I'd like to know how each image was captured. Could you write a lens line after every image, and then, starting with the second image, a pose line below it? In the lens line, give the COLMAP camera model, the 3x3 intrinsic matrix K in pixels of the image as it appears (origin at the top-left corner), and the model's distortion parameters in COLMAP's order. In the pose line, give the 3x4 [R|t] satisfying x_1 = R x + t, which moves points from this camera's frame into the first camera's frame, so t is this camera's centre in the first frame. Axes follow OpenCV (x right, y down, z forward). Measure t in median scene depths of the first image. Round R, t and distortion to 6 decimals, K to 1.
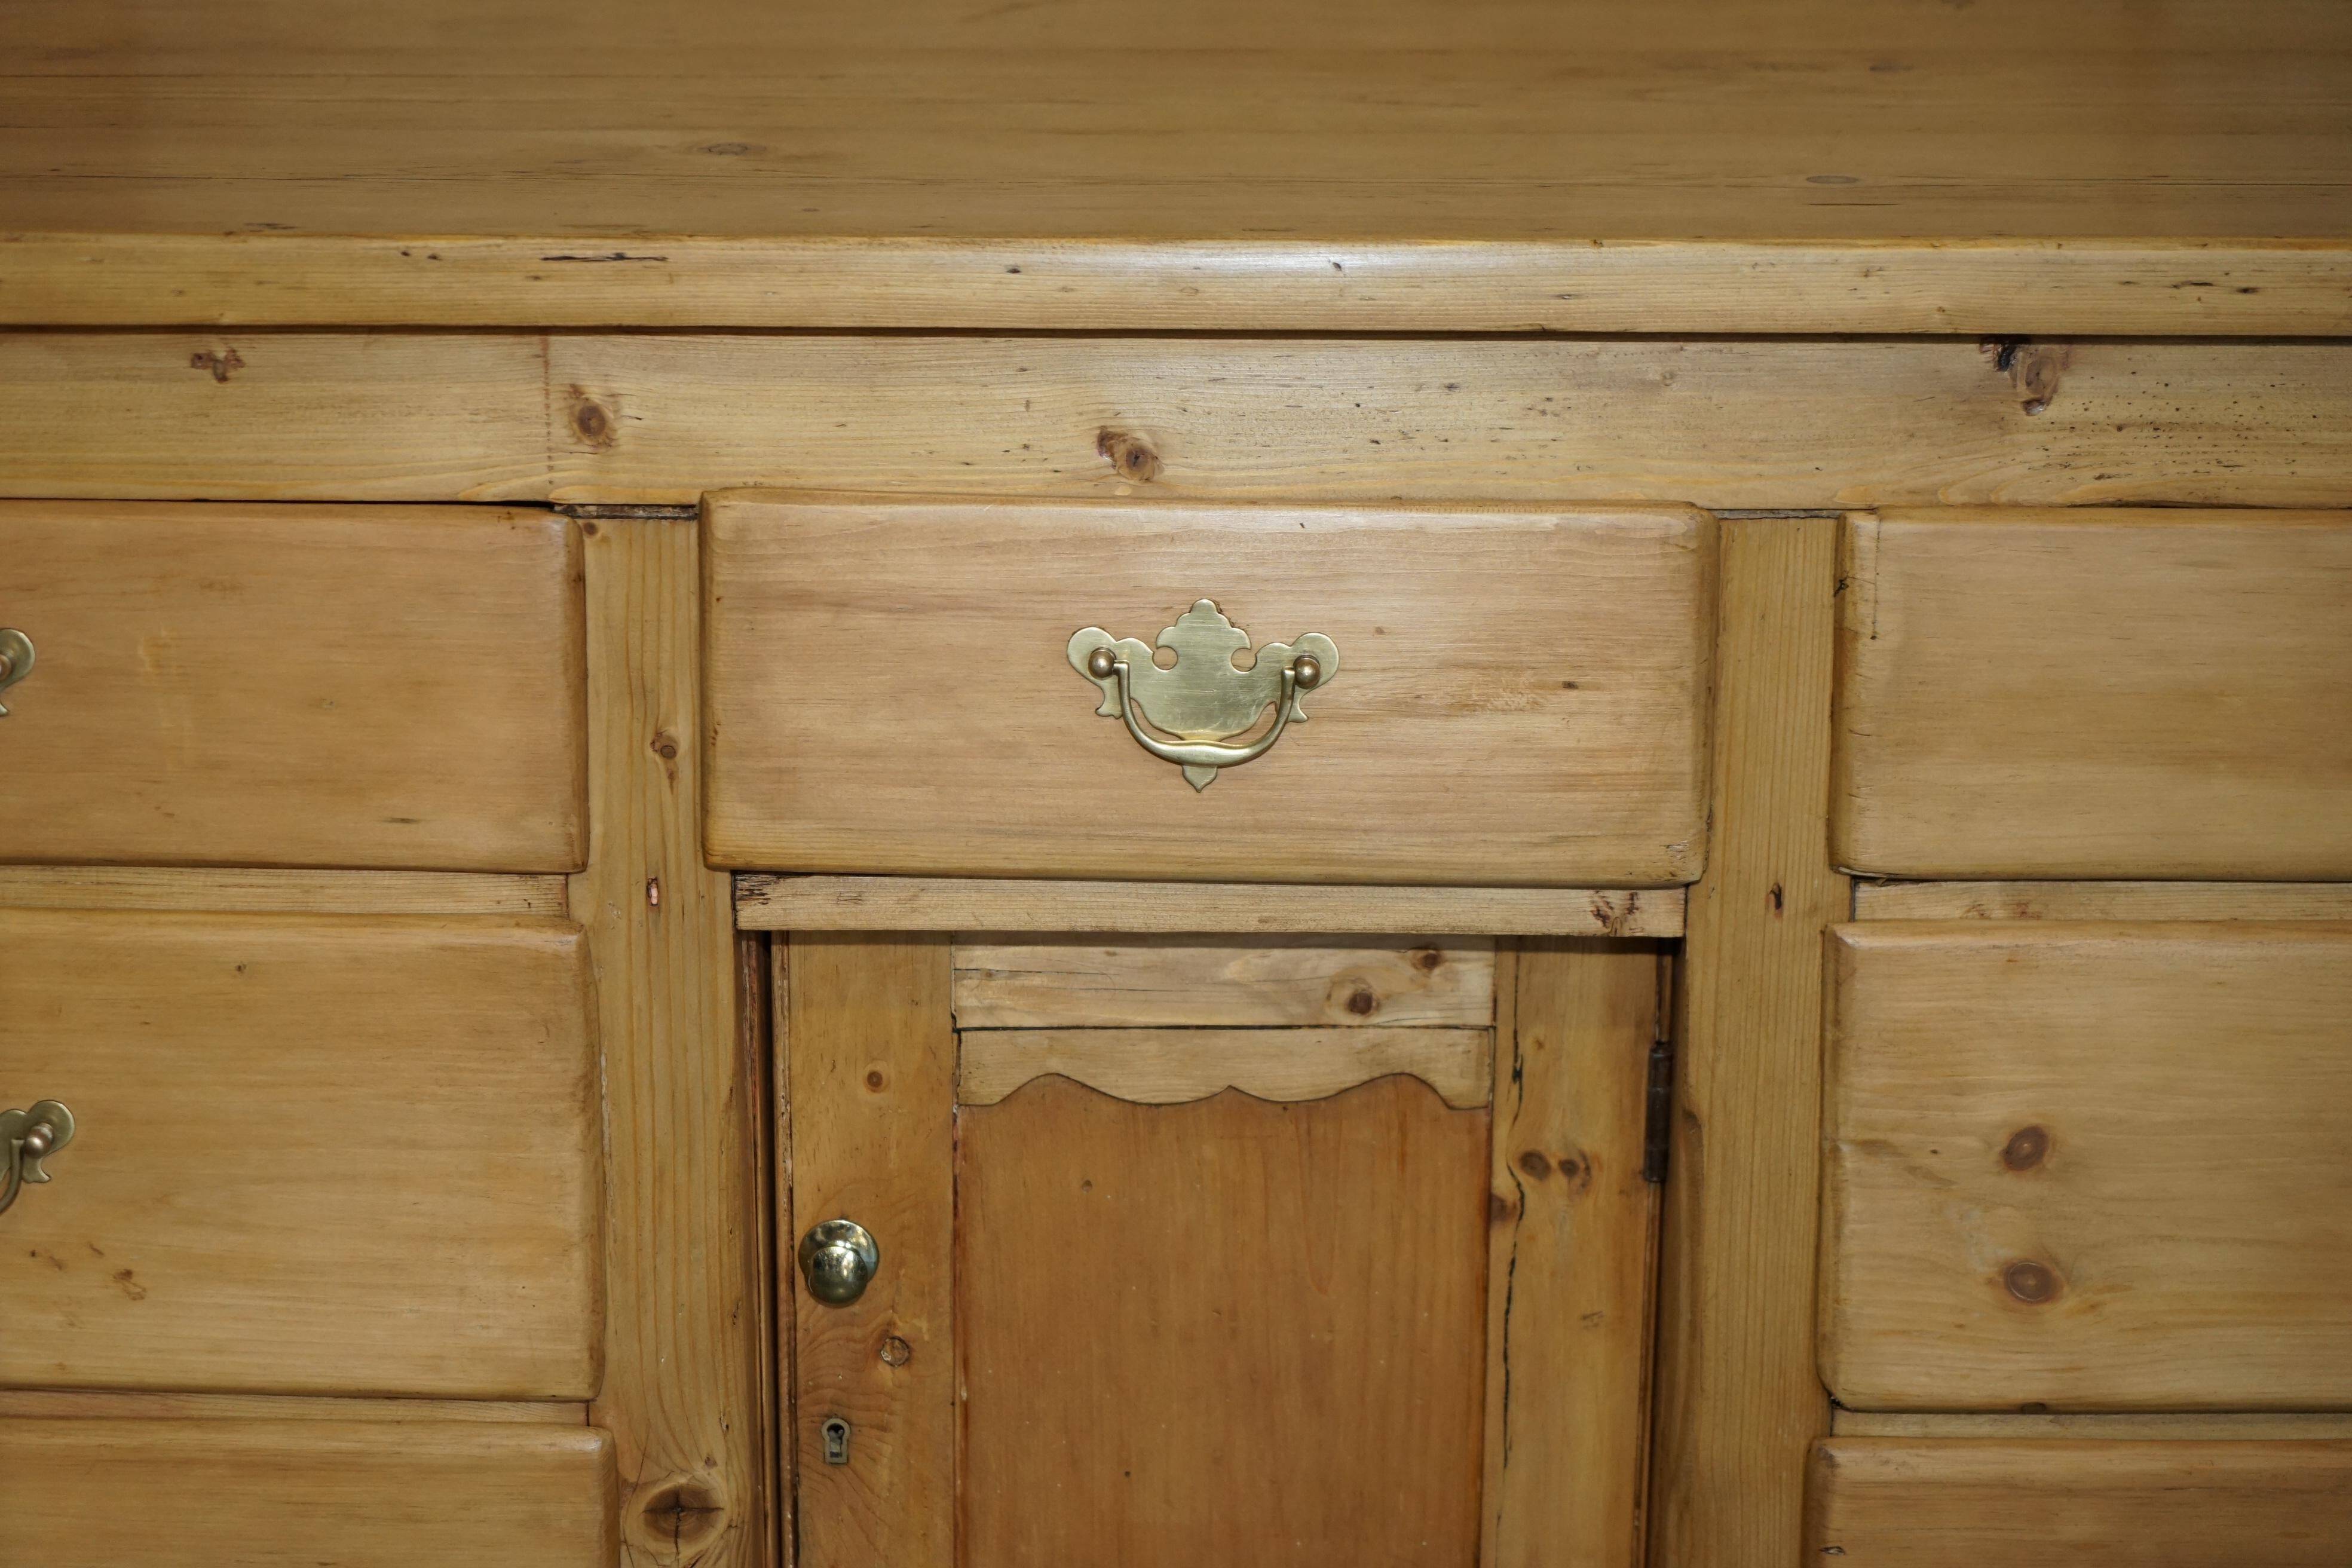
lens RADIAL K [[4690.1, 0, 1154.5], [0, 4690.1, 799.6], [0, 0, 1]] dist [-0.024932, 0.000000]
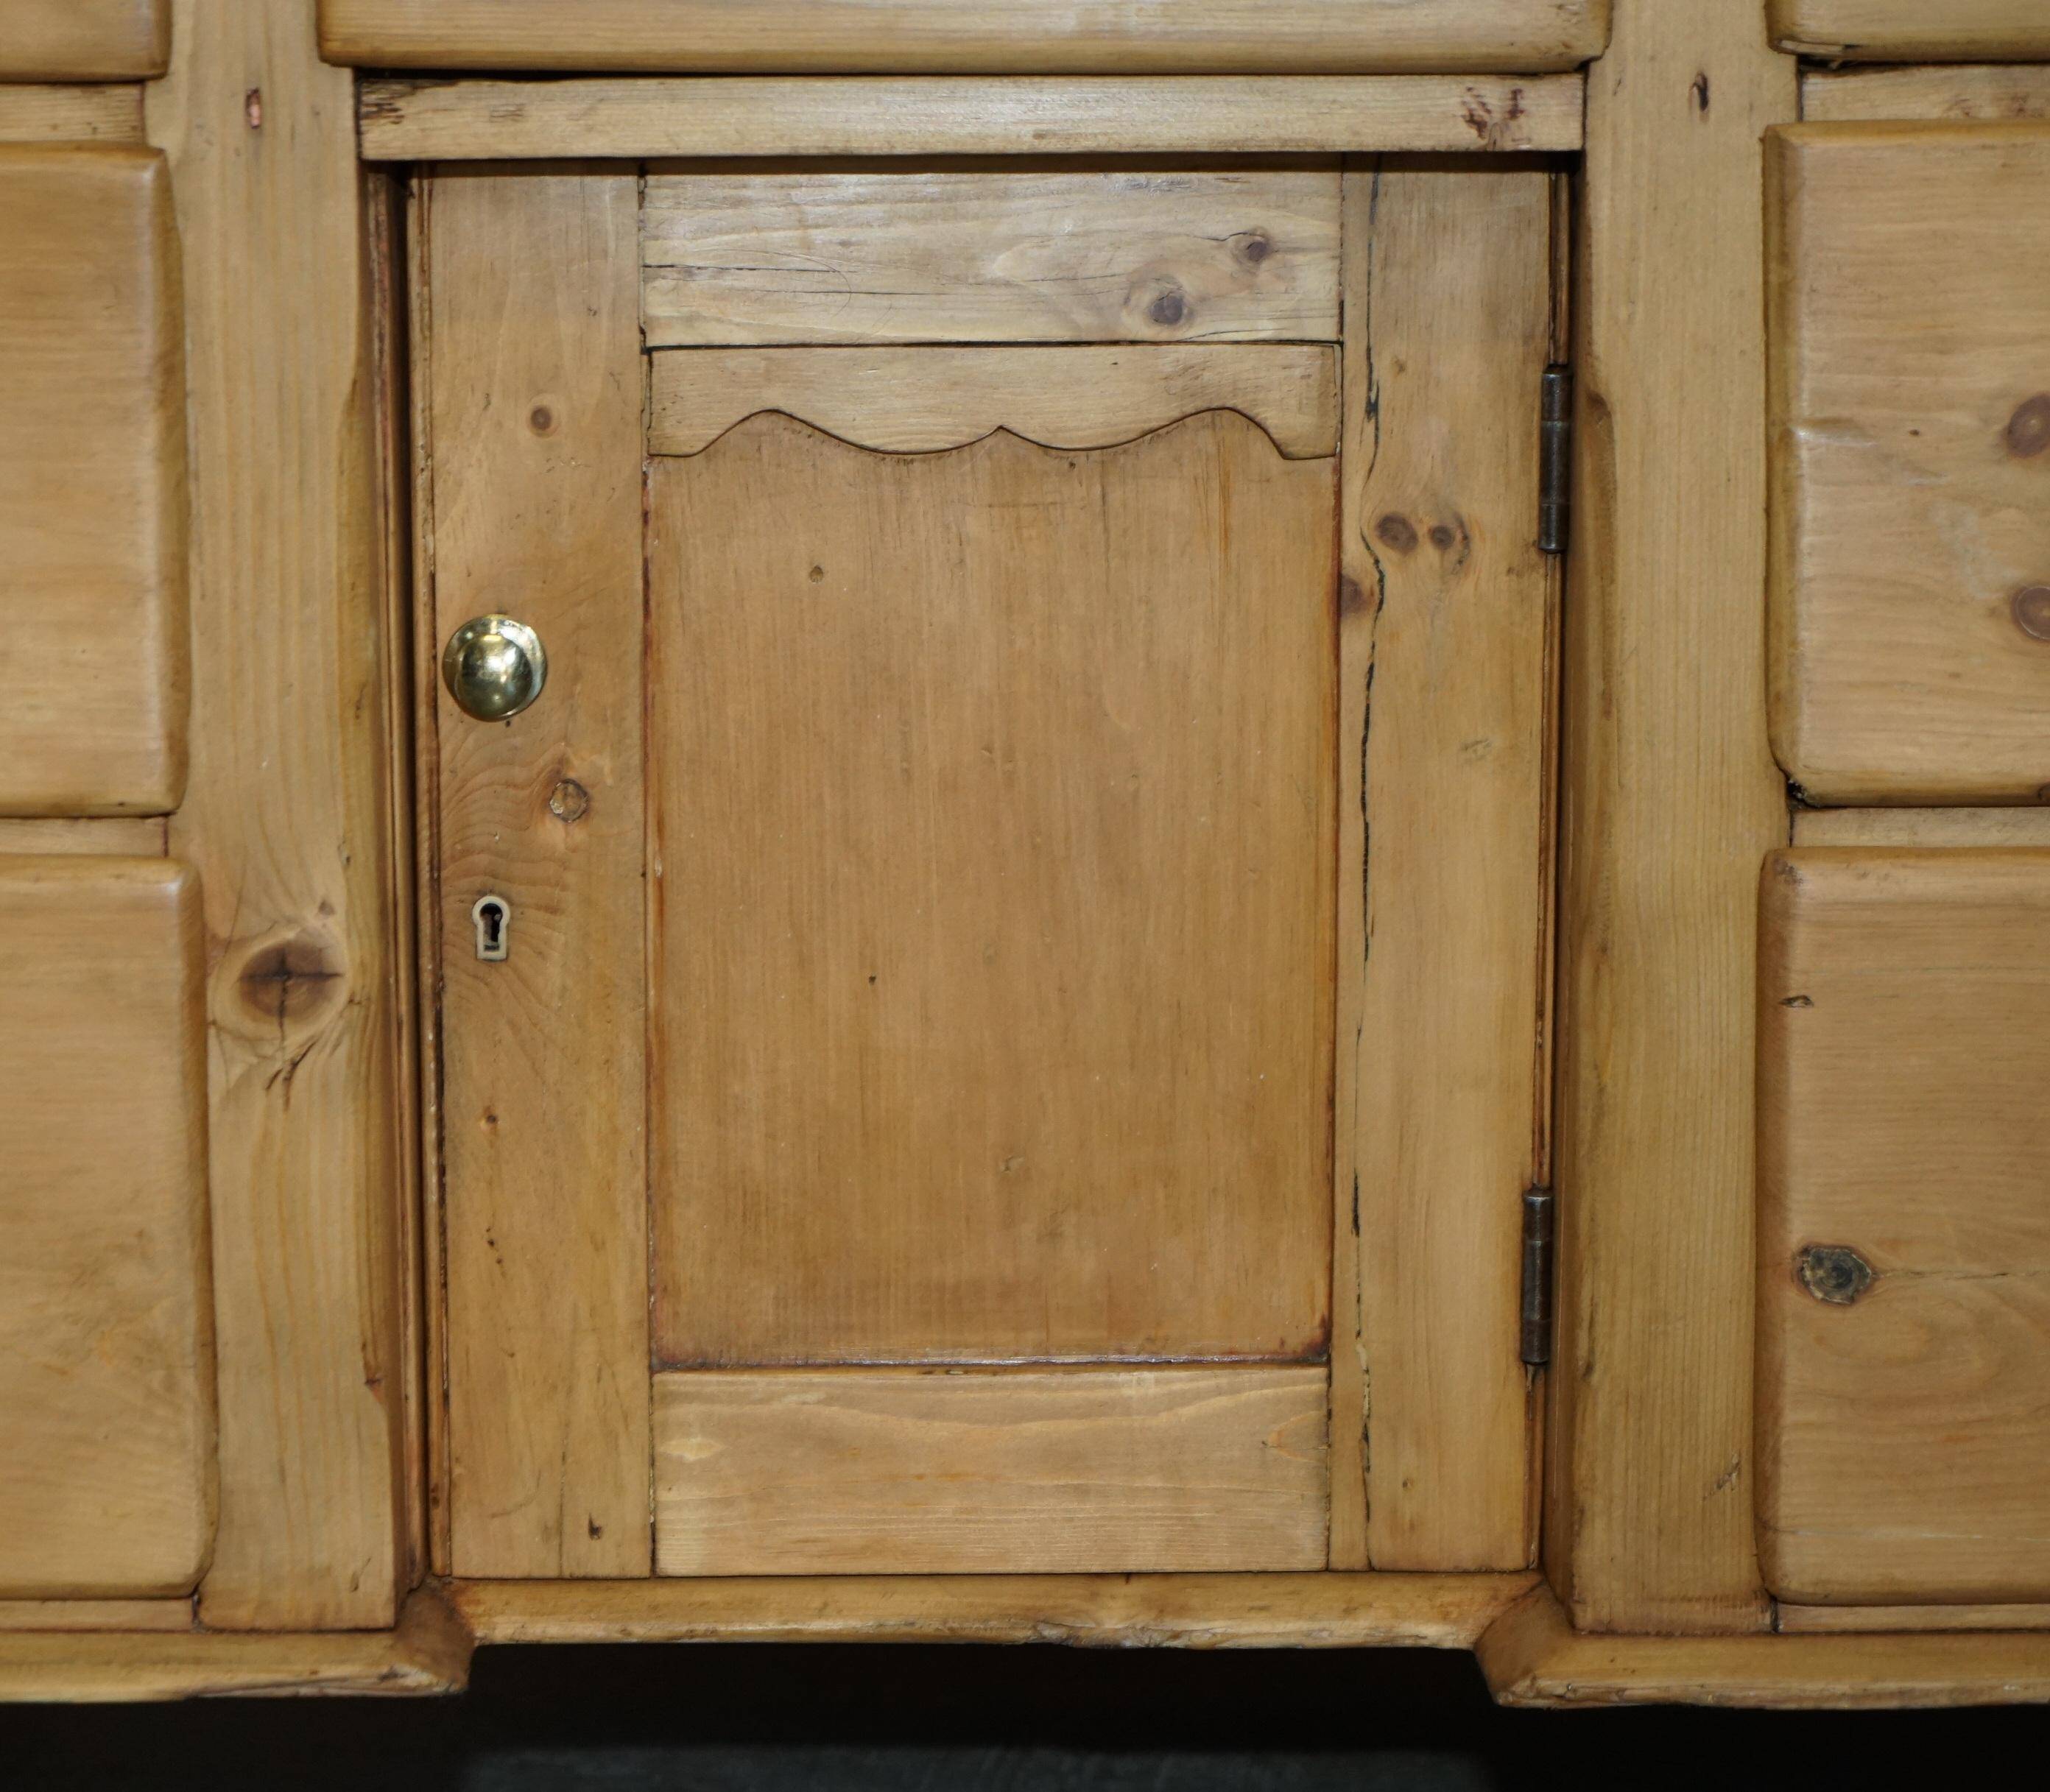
lens RADIAL K [[5811.3, 0, 874.8], [0, 5811.3, 994.0], [0, 0, 1]] dist [-0.037508, 0.000000]
pose [[0.999922, -0.007663, -0.009838, 0.004256], [0.006445, 0.992958, -0.118289, 0.278872], [0.010675, 0.118217, 0.992930, 0.062634]]
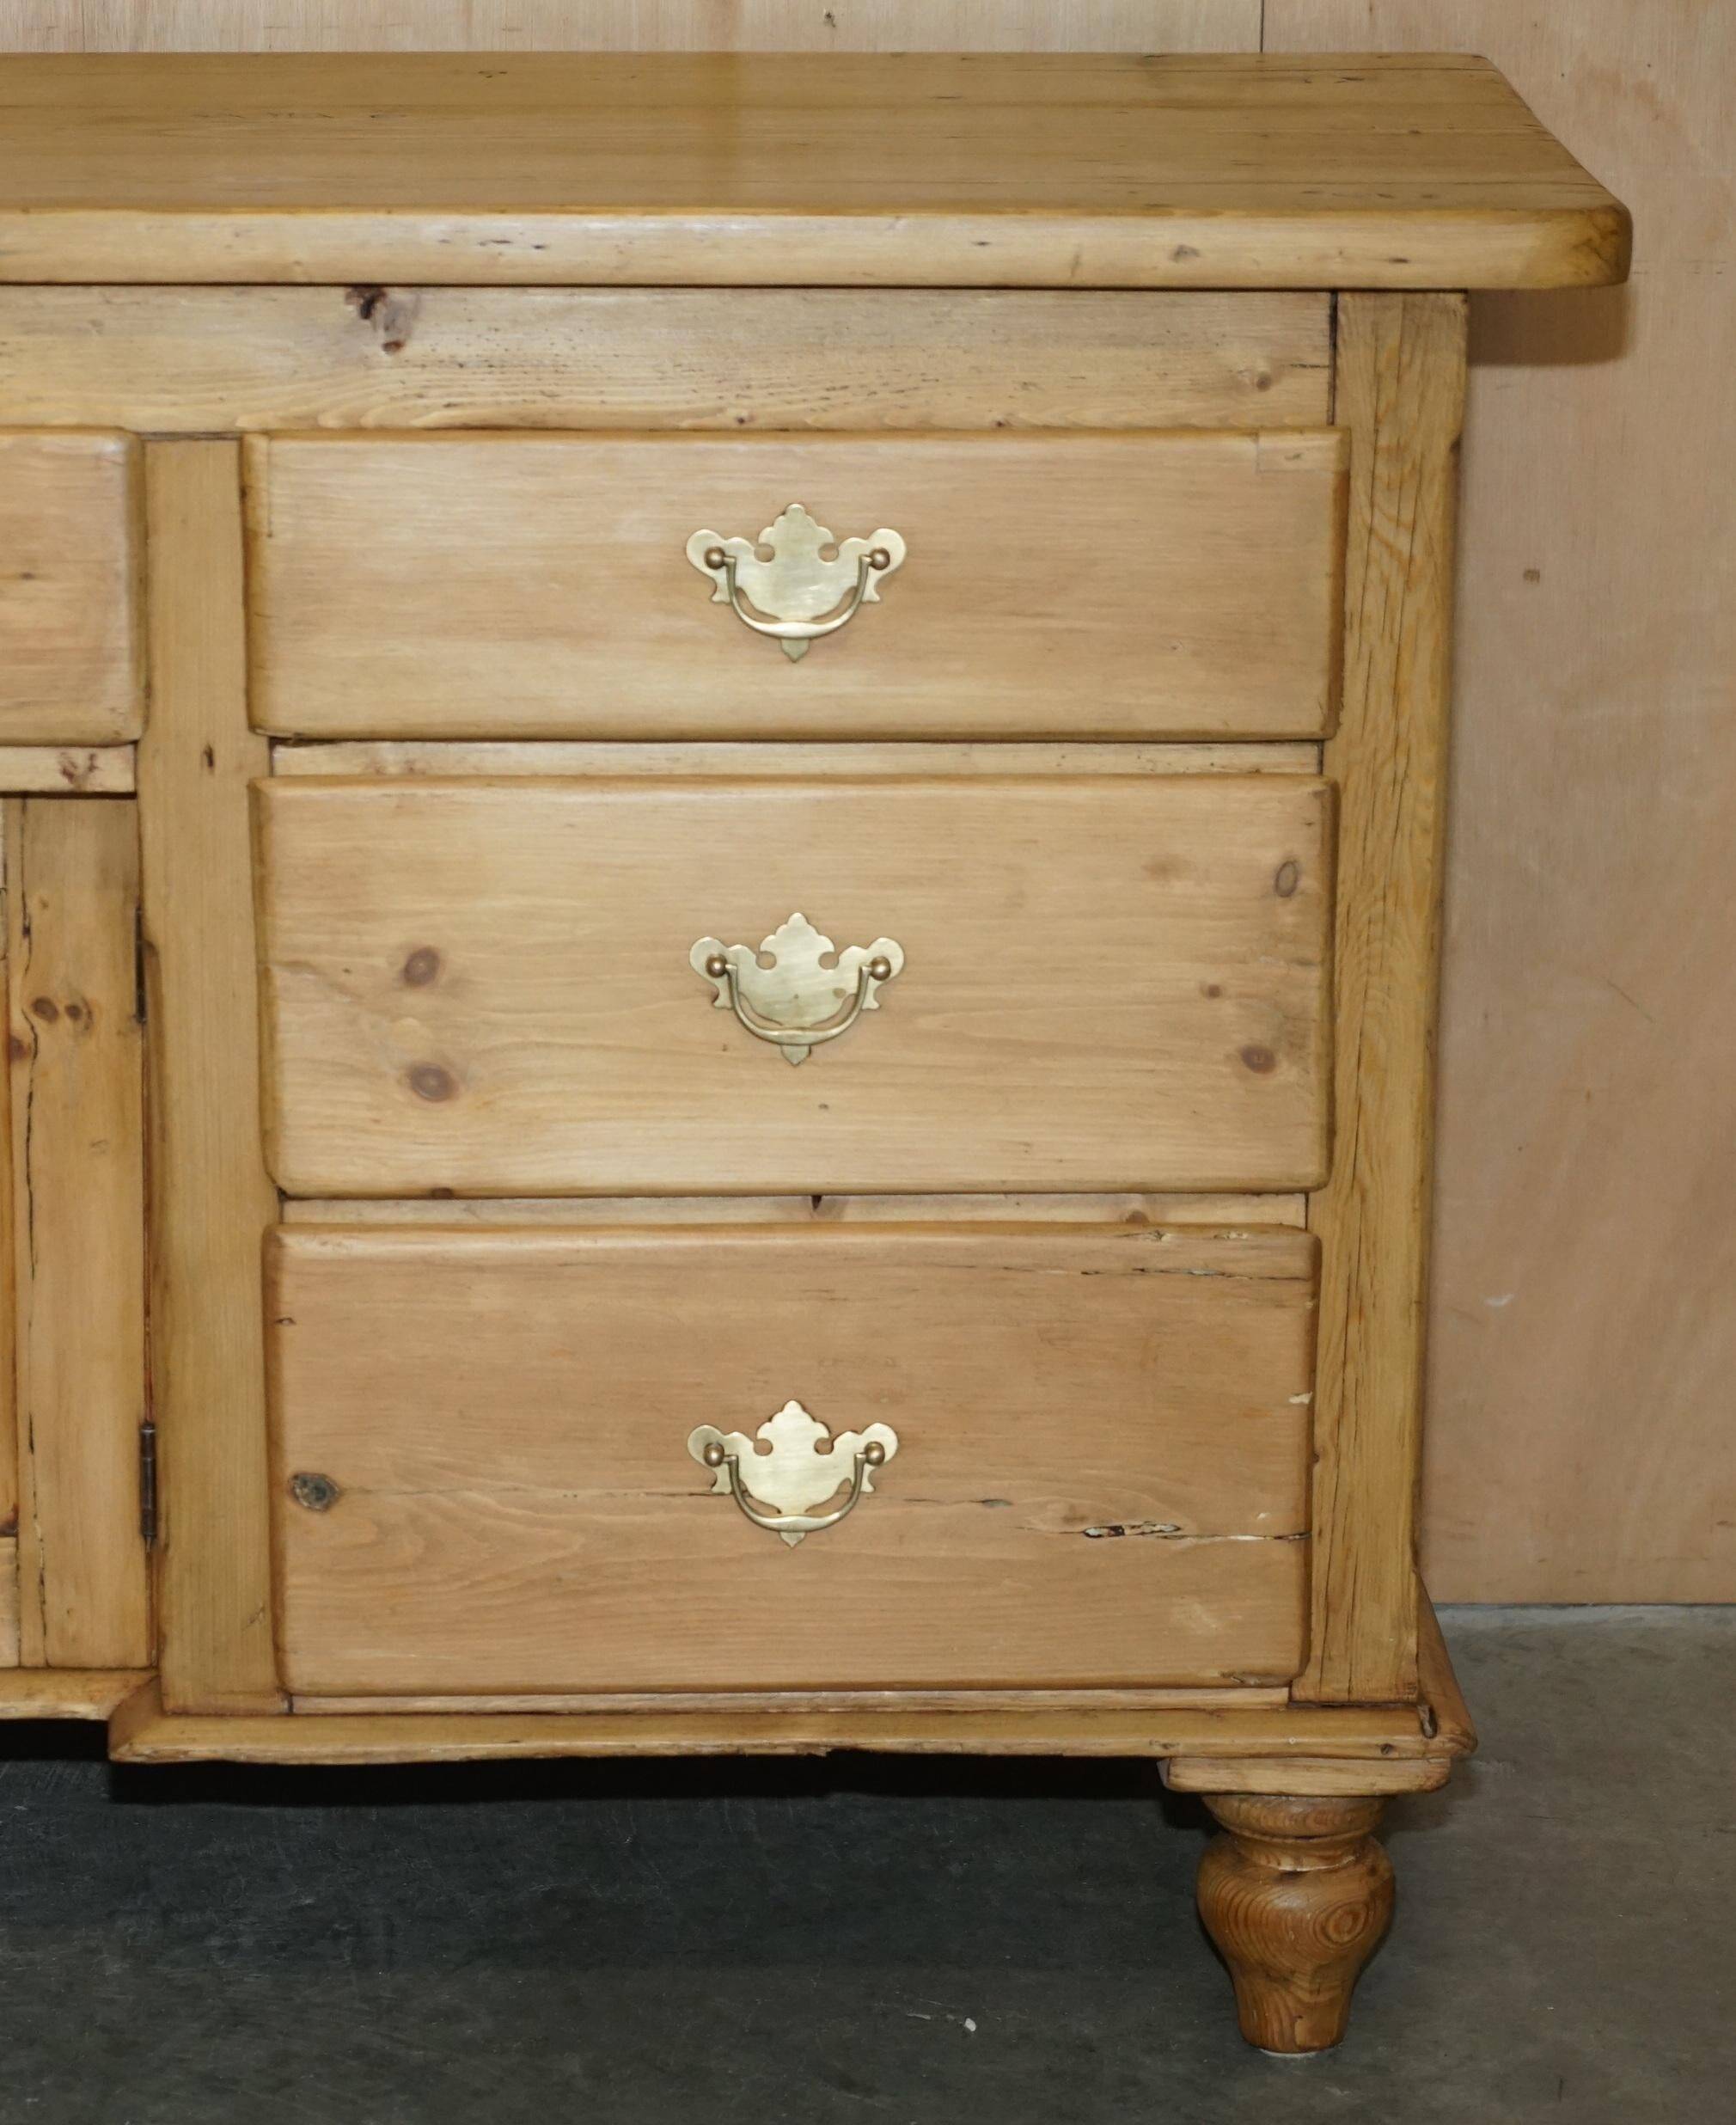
lens RADIAL K [[6445.2, 0, 647.2], [0, 6445.2, 1077.3], [0, 0, 1]] dist [-0.049212, 0.000000]
pose [[0.999636, -0.003110, 0.026797, 0.199828], [0.004698, 0.998224, -0.059391, 0.202928], [-0.026564, 0.059496, 0.997875, -0.671687]]
